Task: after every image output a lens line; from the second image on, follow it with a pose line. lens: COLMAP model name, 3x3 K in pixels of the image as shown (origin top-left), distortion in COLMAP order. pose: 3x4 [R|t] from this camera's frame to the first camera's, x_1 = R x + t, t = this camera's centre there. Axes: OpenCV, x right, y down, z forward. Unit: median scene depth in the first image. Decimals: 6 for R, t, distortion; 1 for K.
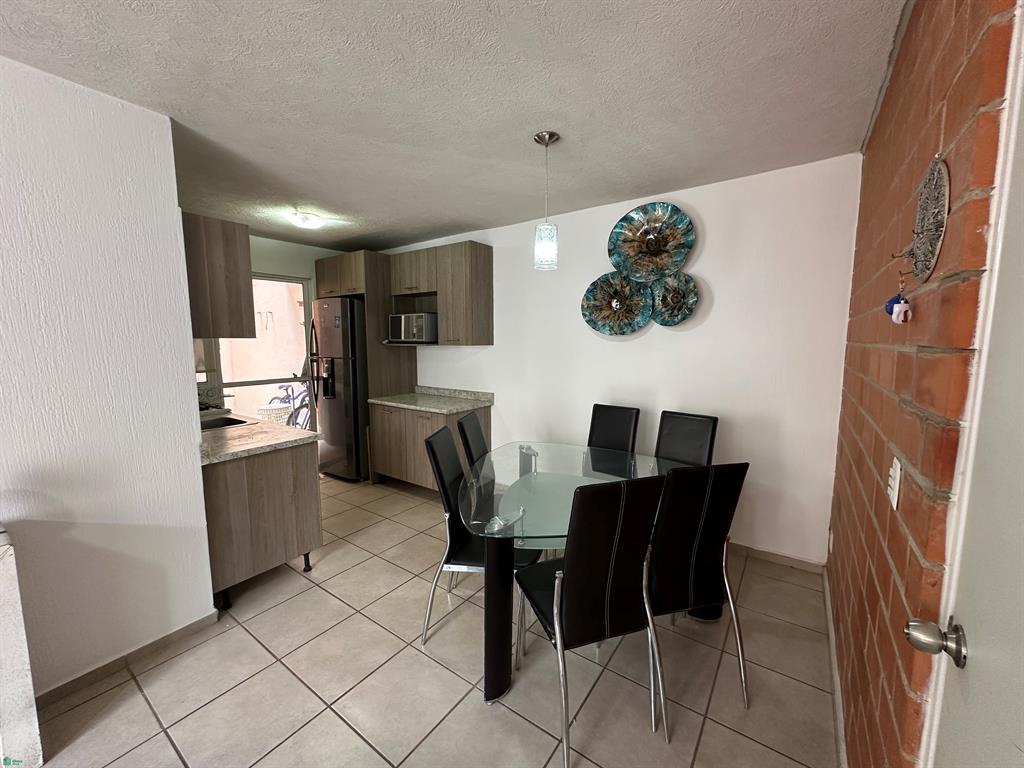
lens RADIAL K [[408.6, 0, 508.9], [0, 408.6, 383.4], [0, 0, 1]] dist [0.001005, 0.000097]
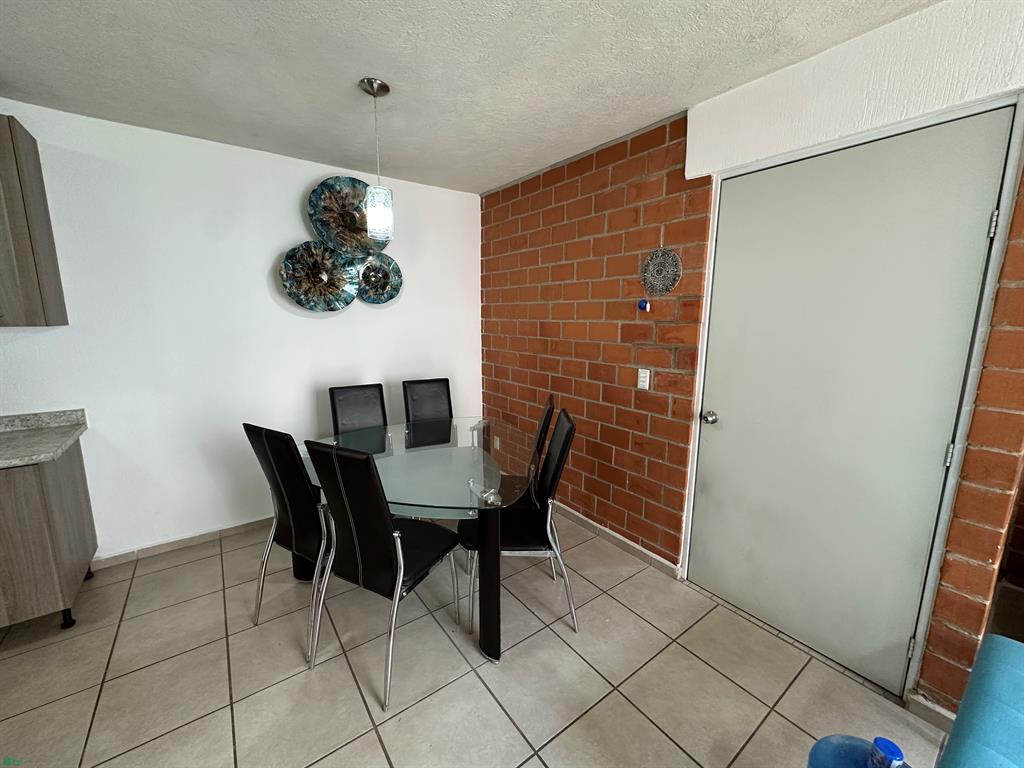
lens RADIAL K [[408.6, 0, 508.9], [0, 408.6, 384.2], [0, 0, 1]] dist [0.001005, 0.000097]
pose [[0.308922, -0.156607, 0.938105, -0.526393], [0.096996, 0.986395, 0.132728, -0.040233], [-0.946129, 0.049990, 0.319909, 0.337237]]
